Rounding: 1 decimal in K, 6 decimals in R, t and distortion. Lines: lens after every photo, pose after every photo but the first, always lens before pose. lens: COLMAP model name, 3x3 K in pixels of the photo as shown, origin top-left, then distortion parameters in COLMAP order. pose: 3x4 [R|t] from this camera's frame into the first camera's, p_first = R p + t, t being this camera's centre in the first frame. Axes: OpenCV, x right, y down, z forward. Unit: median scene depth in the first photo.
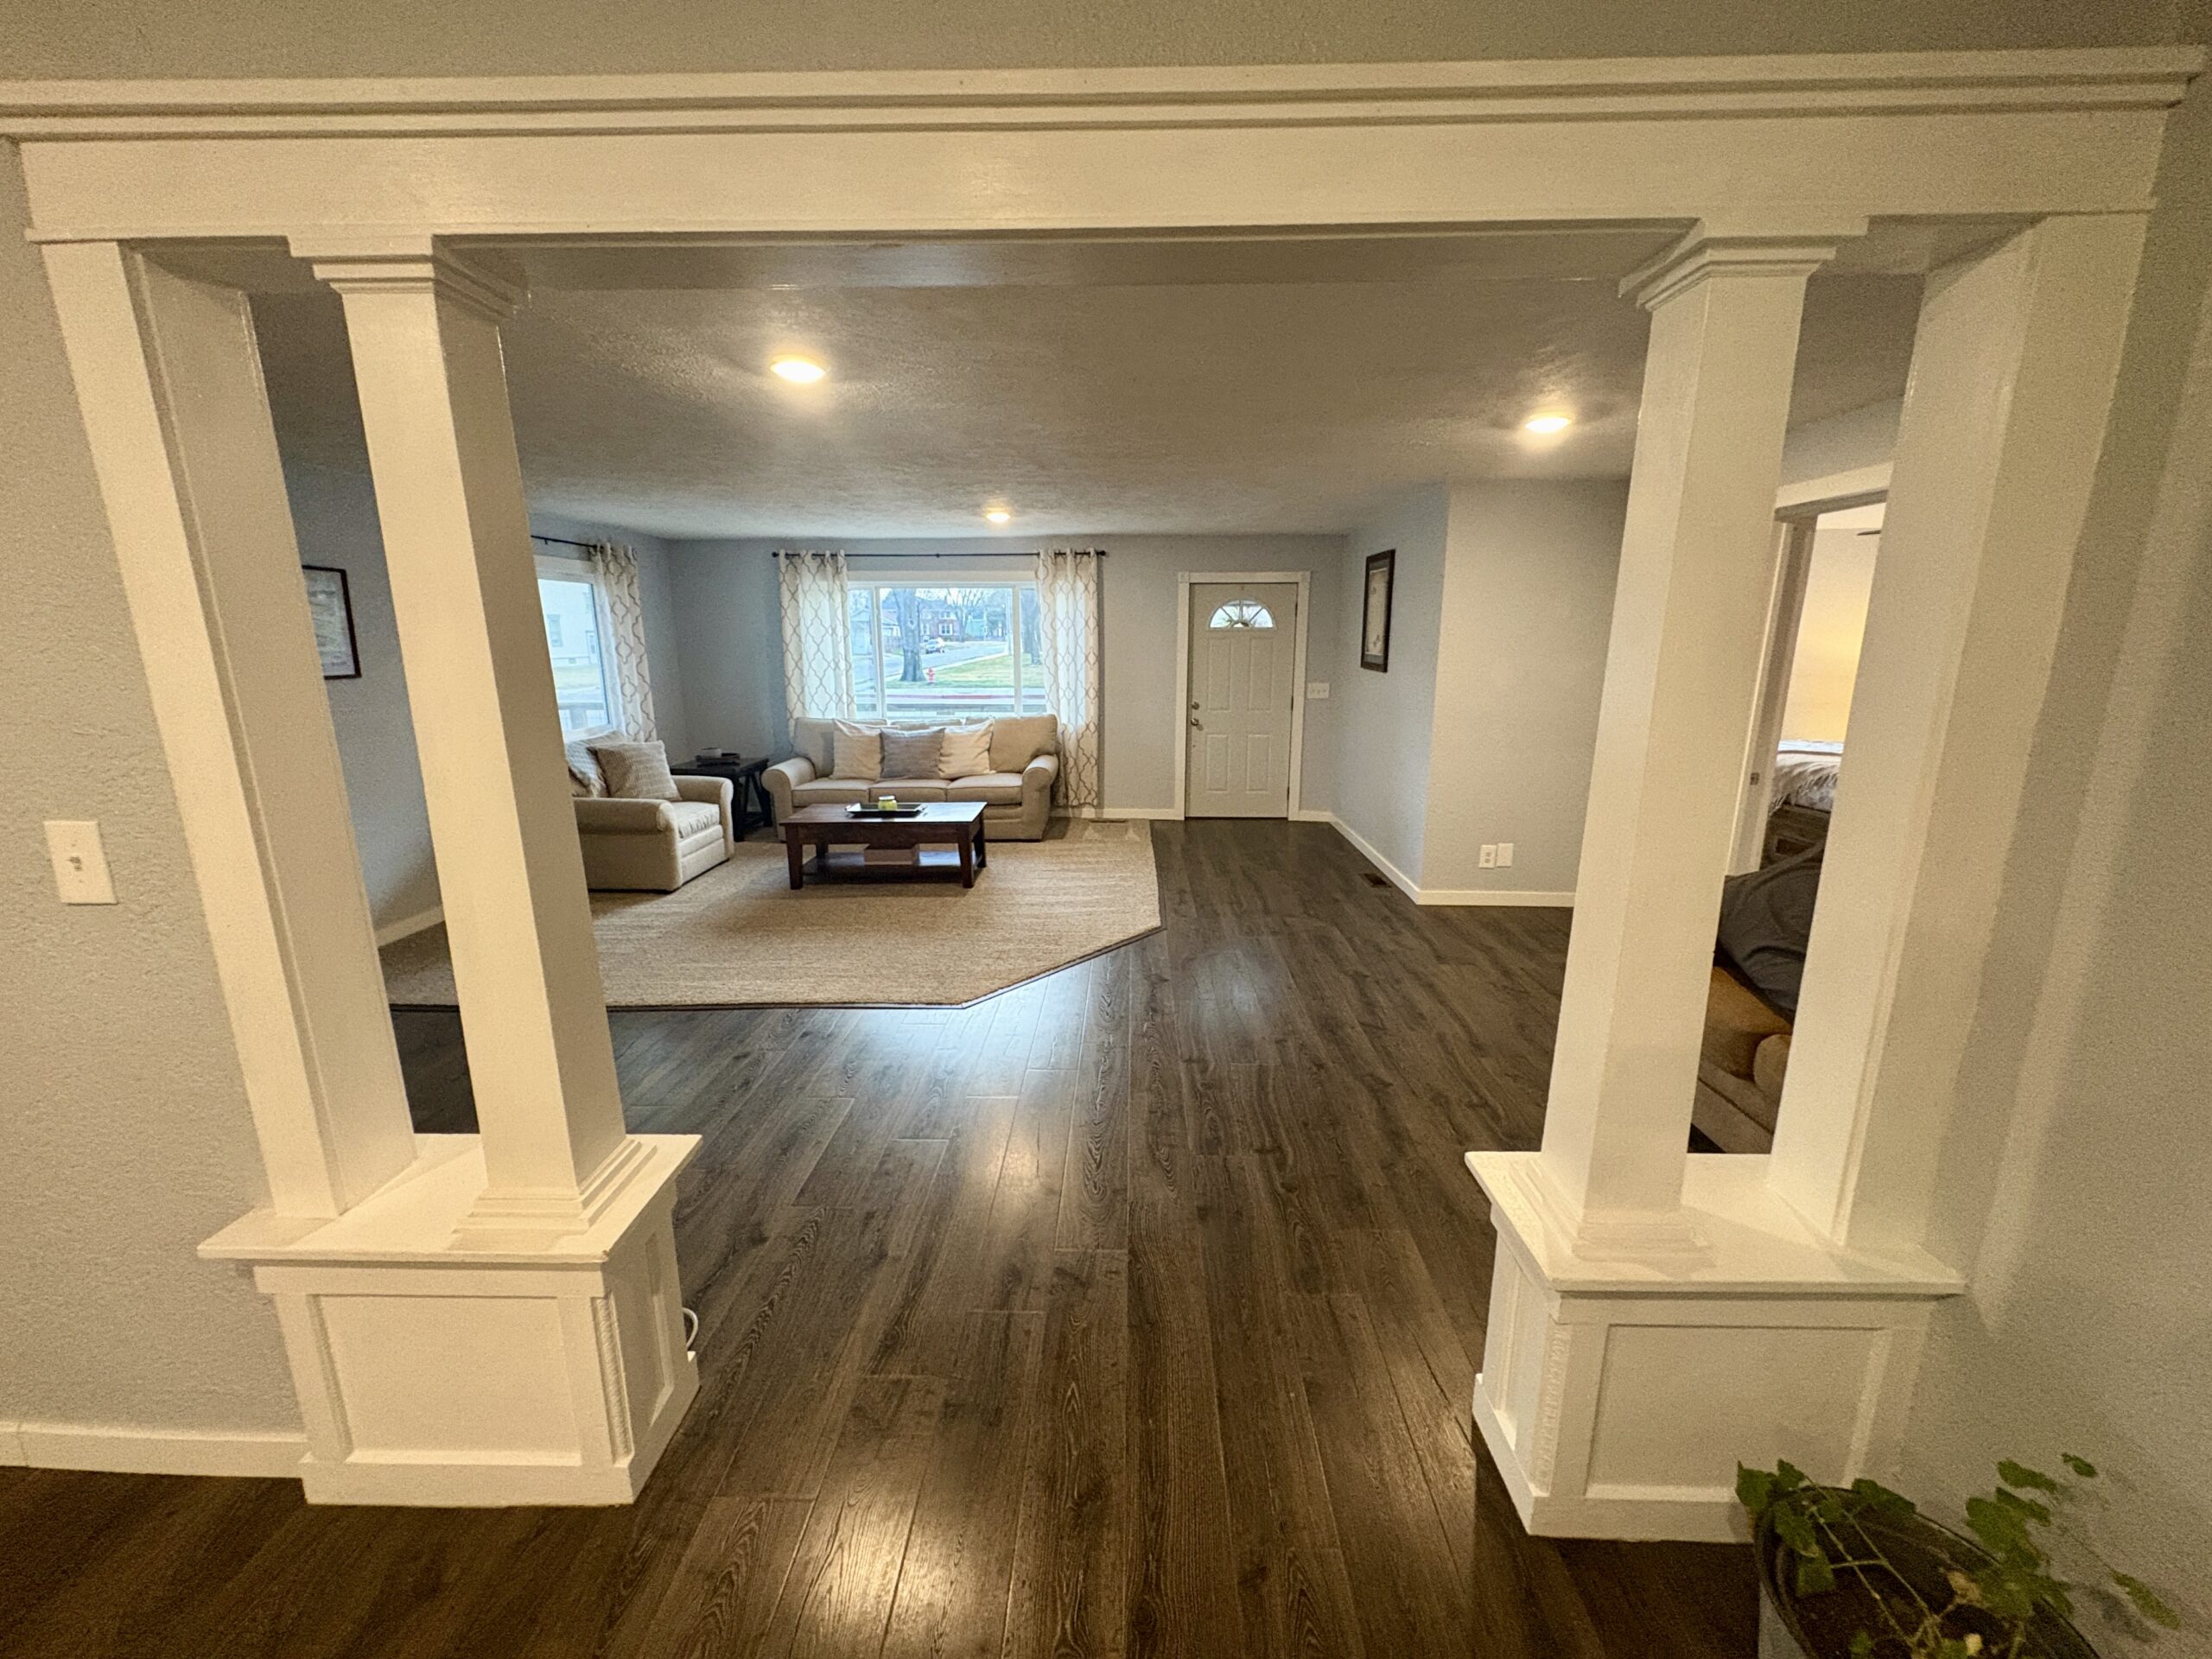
lens RADIAL K [[879.2, 0, 1108.4], [0, 879.2, 834.5], [0, 0, 1]] dist [-0.000567, 0.000186]
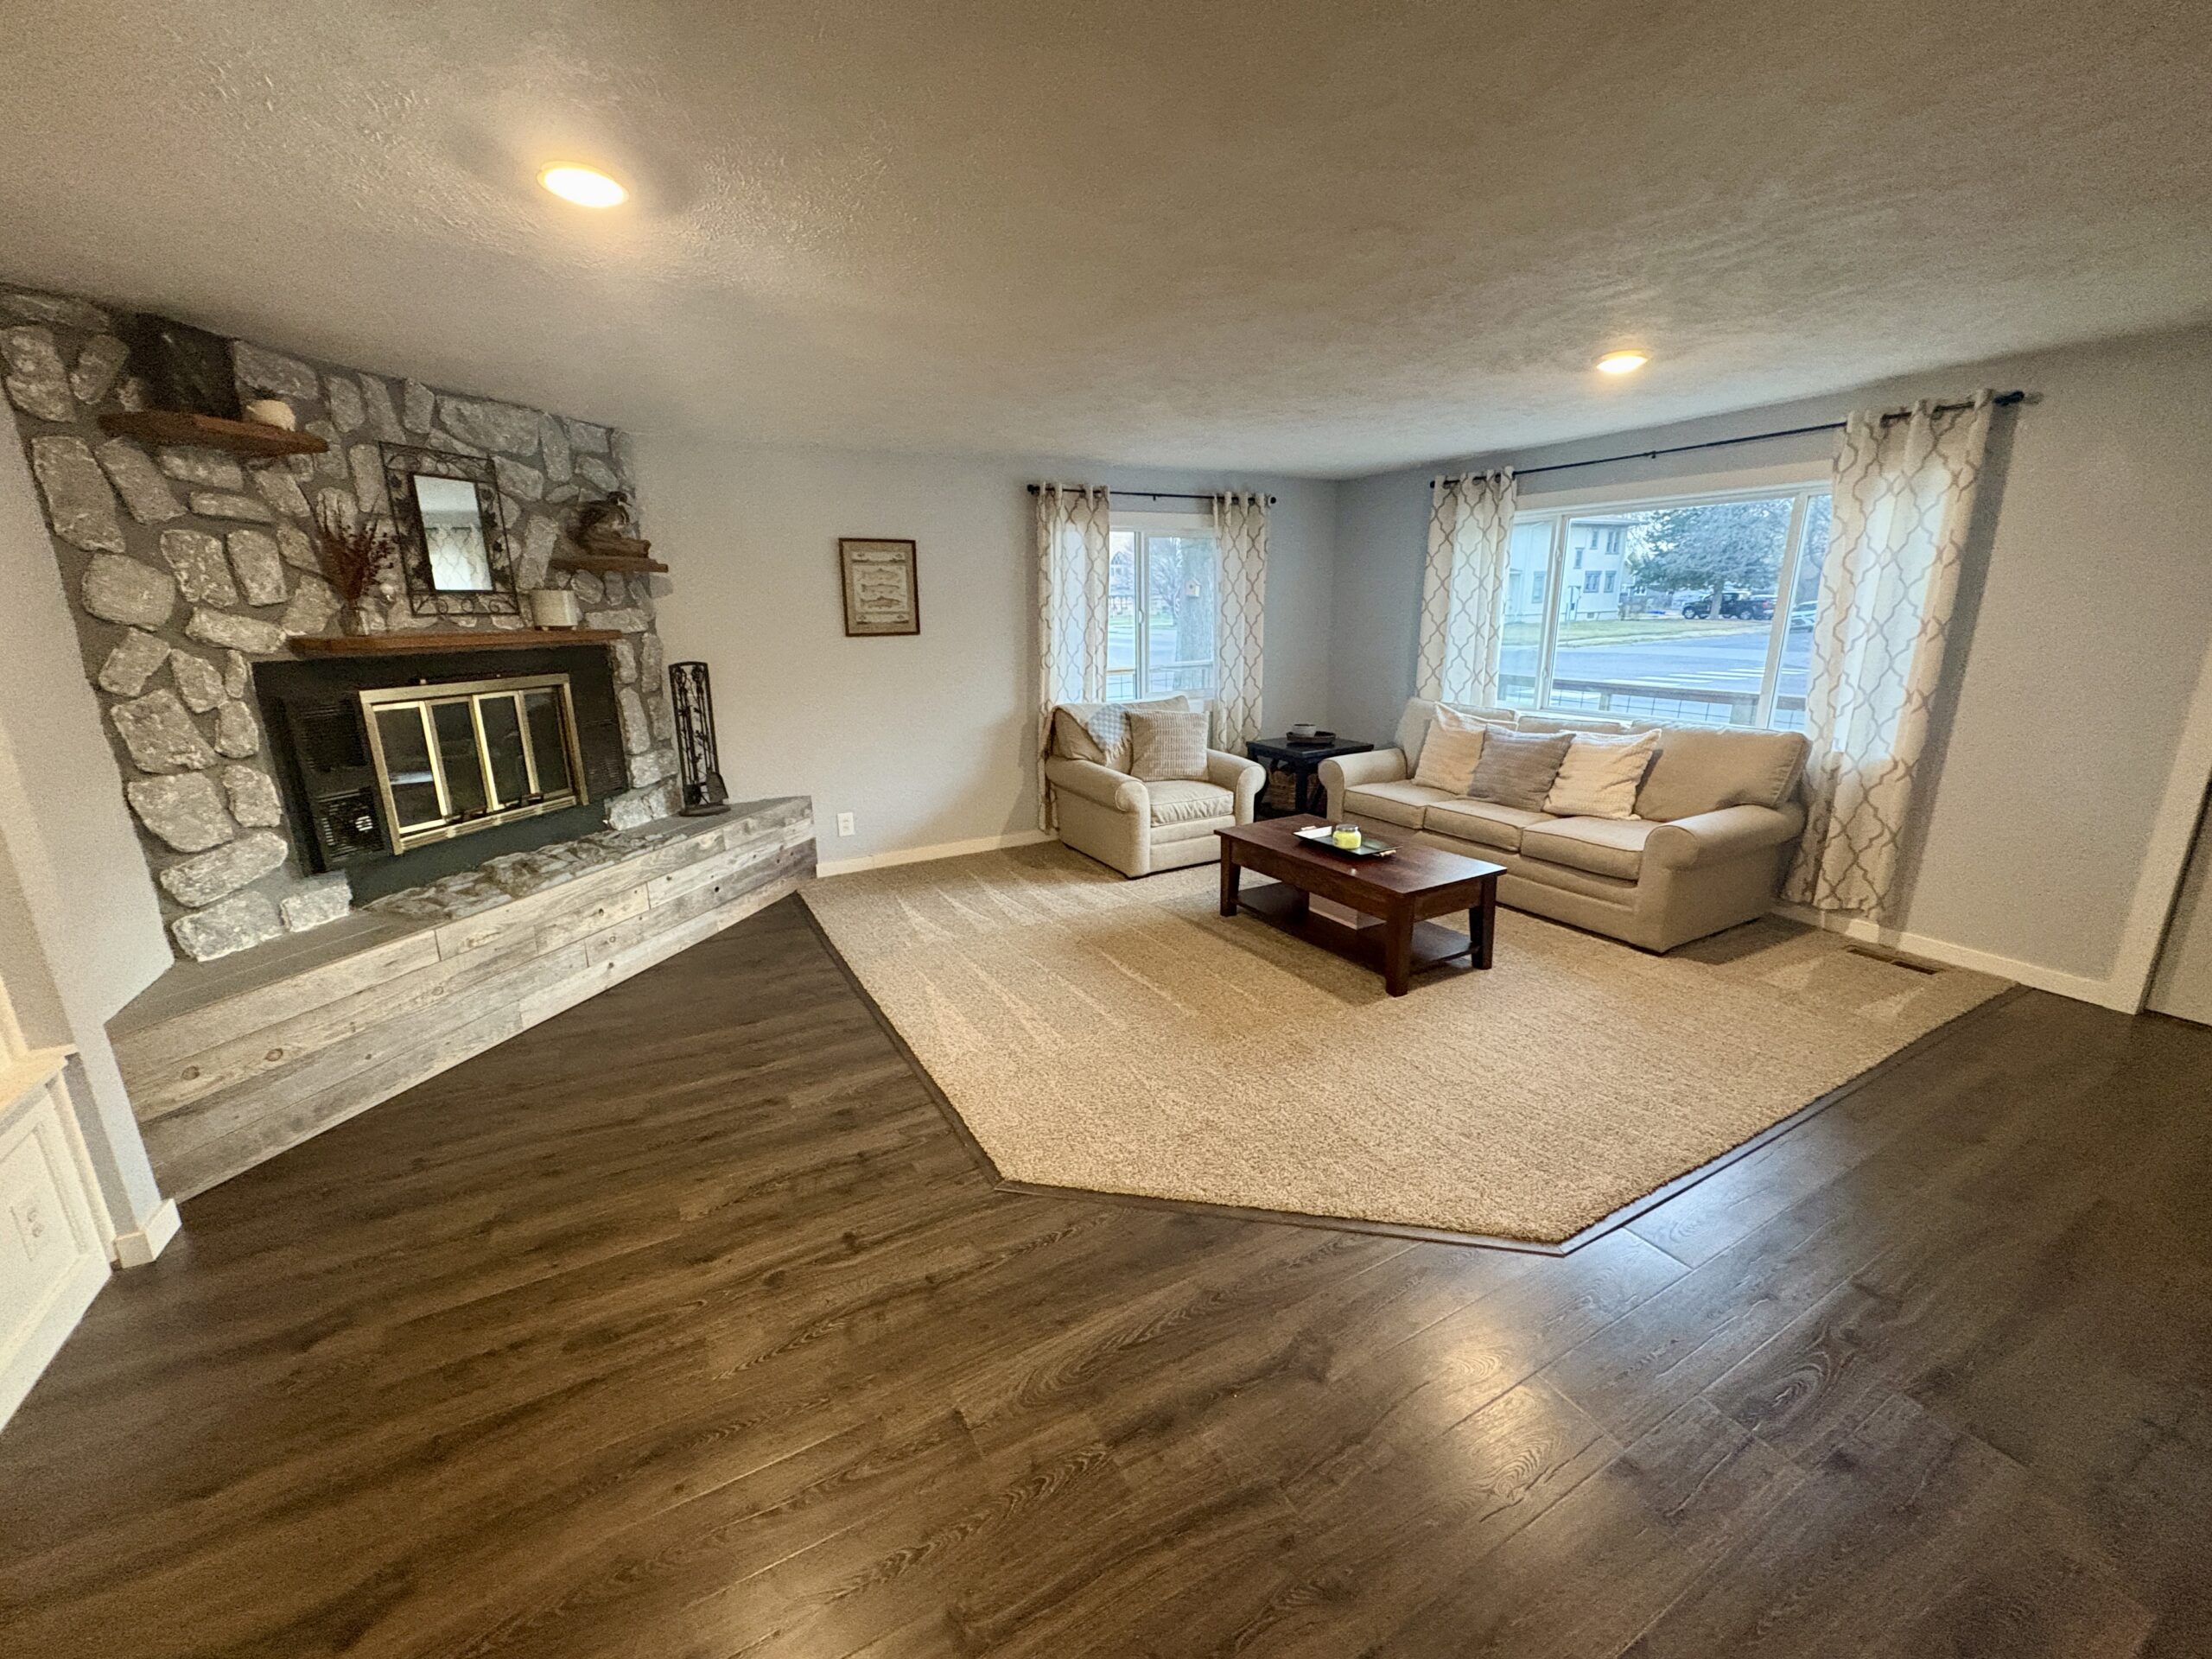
lens RADIAL K [[879.2, 0, 1102.6], [0, 879.2, 831.3], [0, 0, 1]] dist [-0.000567, 0.000186]
pose [[0.507813, 0.212749, -0.834784, 0.187193], [-0.176200, 0.974190, 0.141092, -0.083409], [0.843255, 0.075441, 0.532193, 0.384374]]
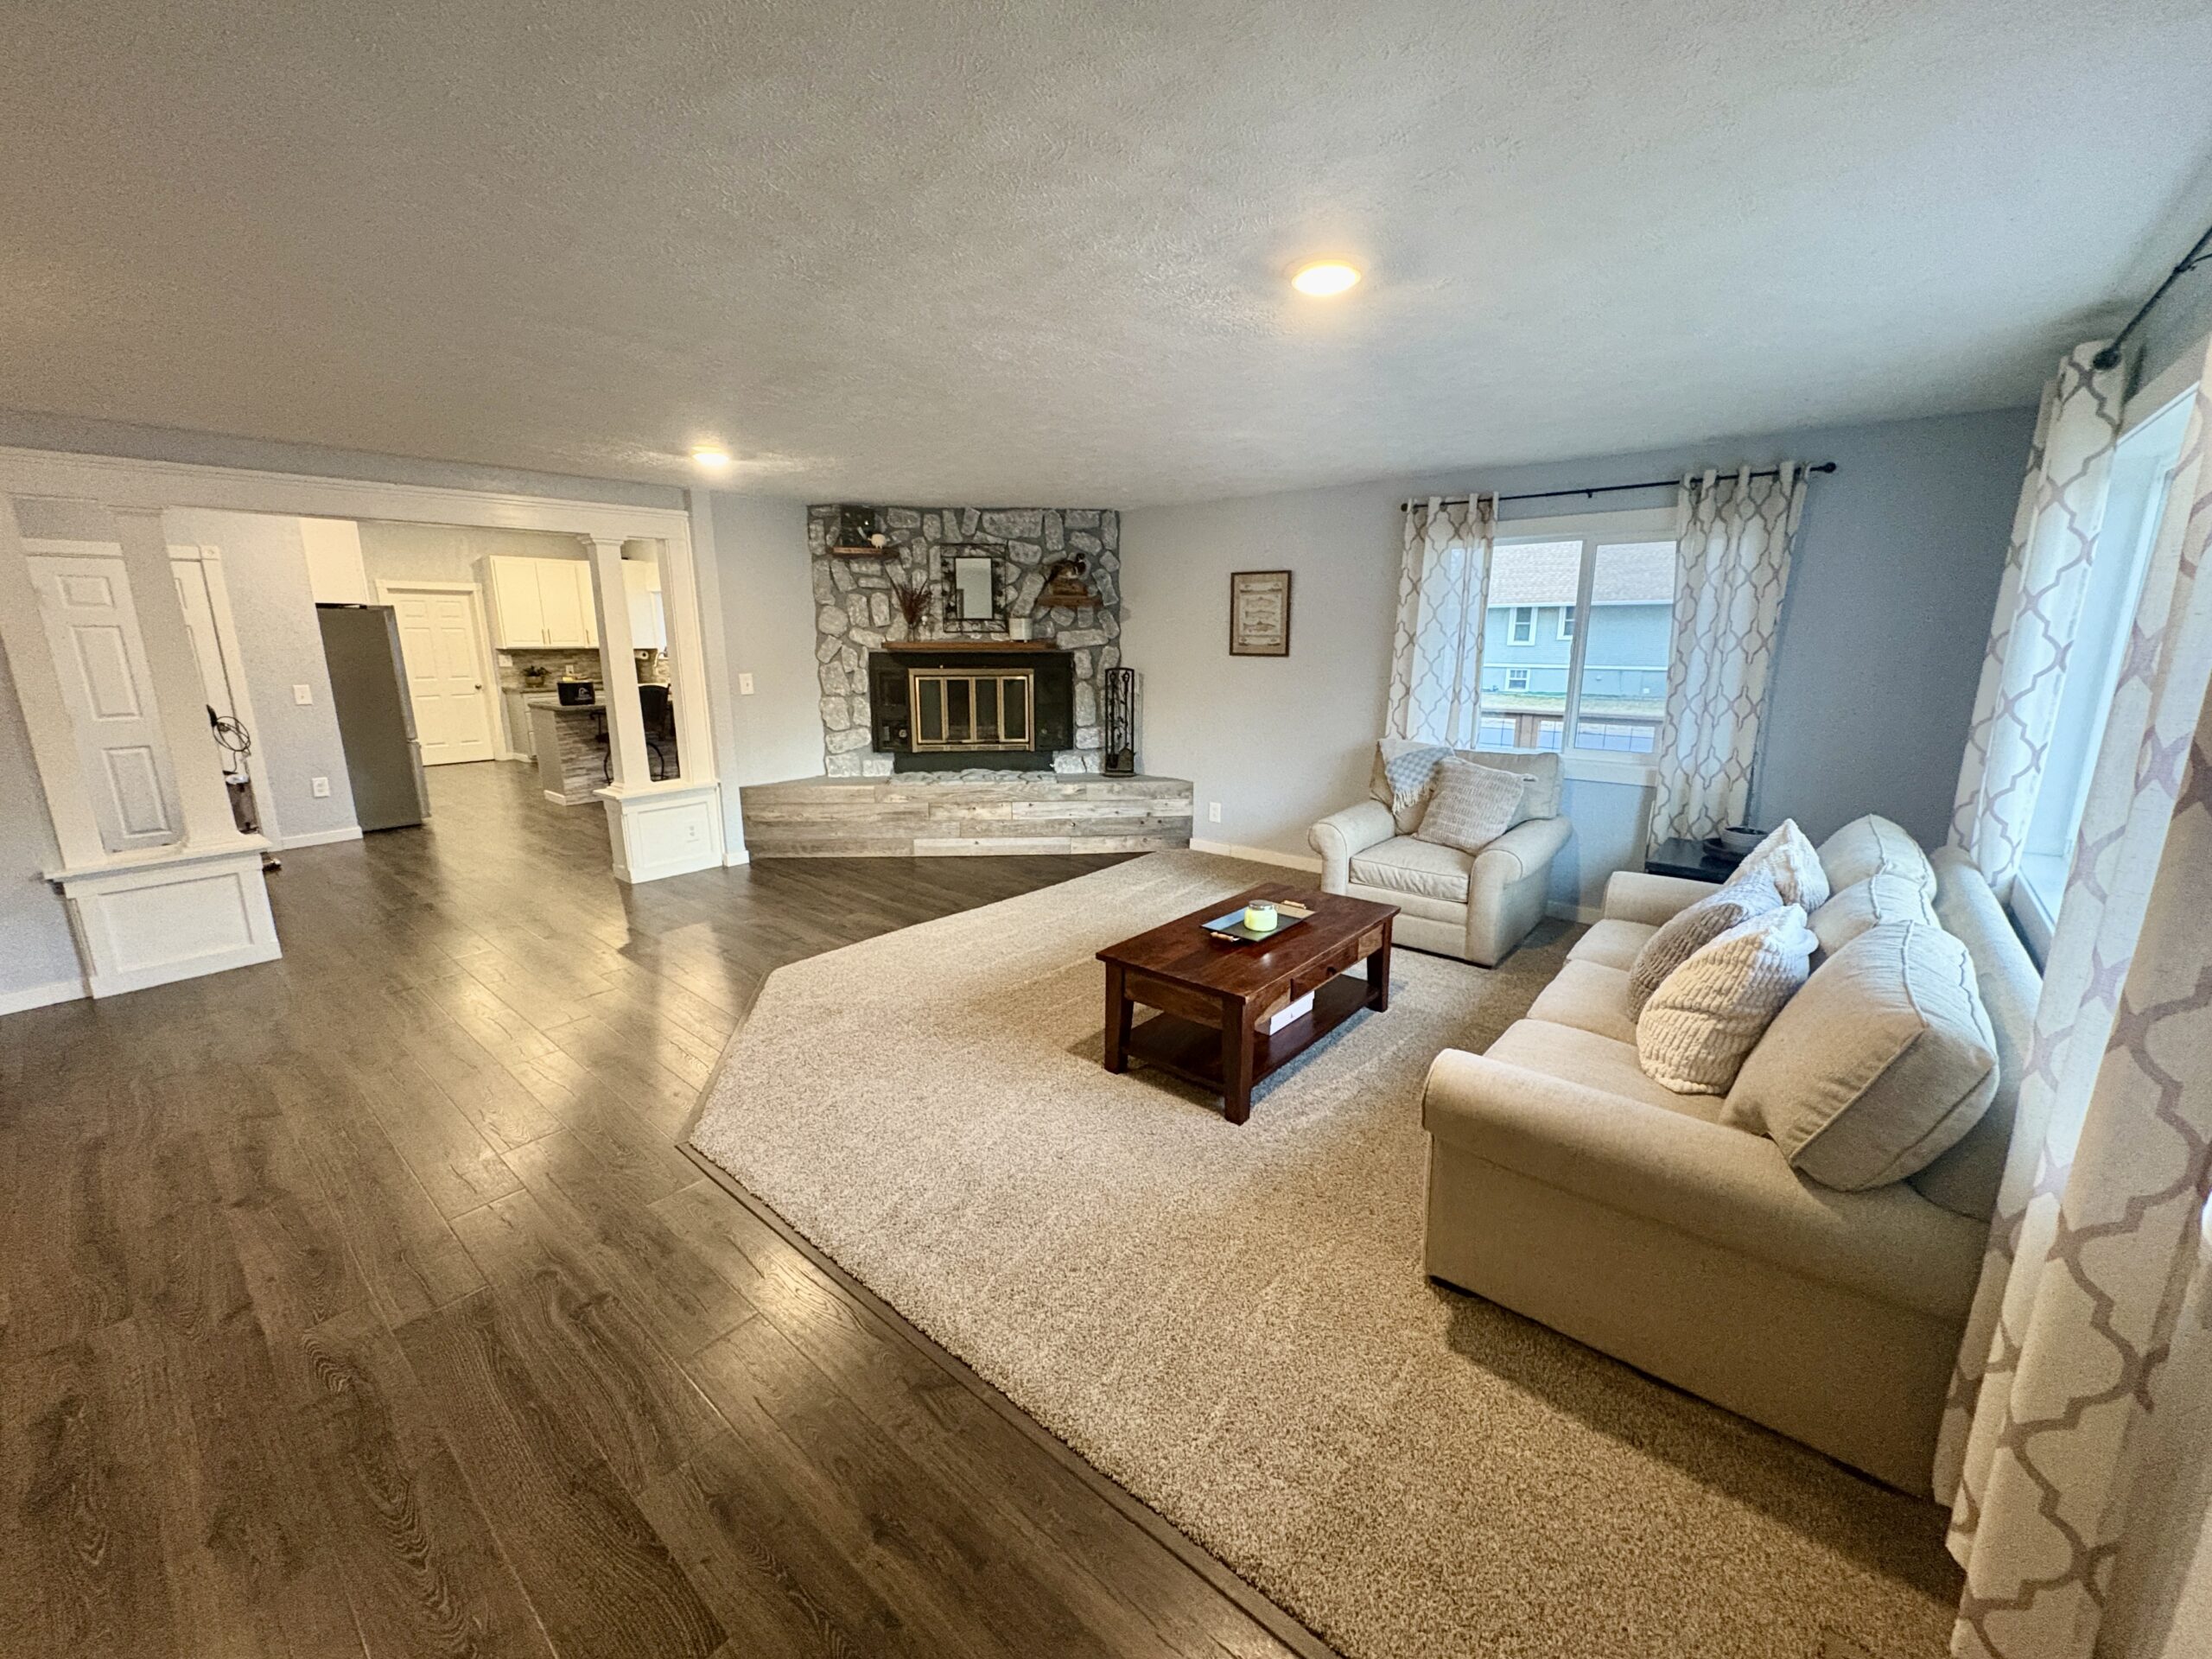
lens RADIAL K [[879.2, 0, 1102.2], [0, 879.2, 828.1], [0, 0, 1]] dist [-0.000567, 0.000186]
pose [[-0.628162, 0.176824, -0.757724, 0.196859], [-0.165979, 0.920968, 0.352518, -0.222567], [0.760173, 0.347205, -0.549168, 0.996814]]
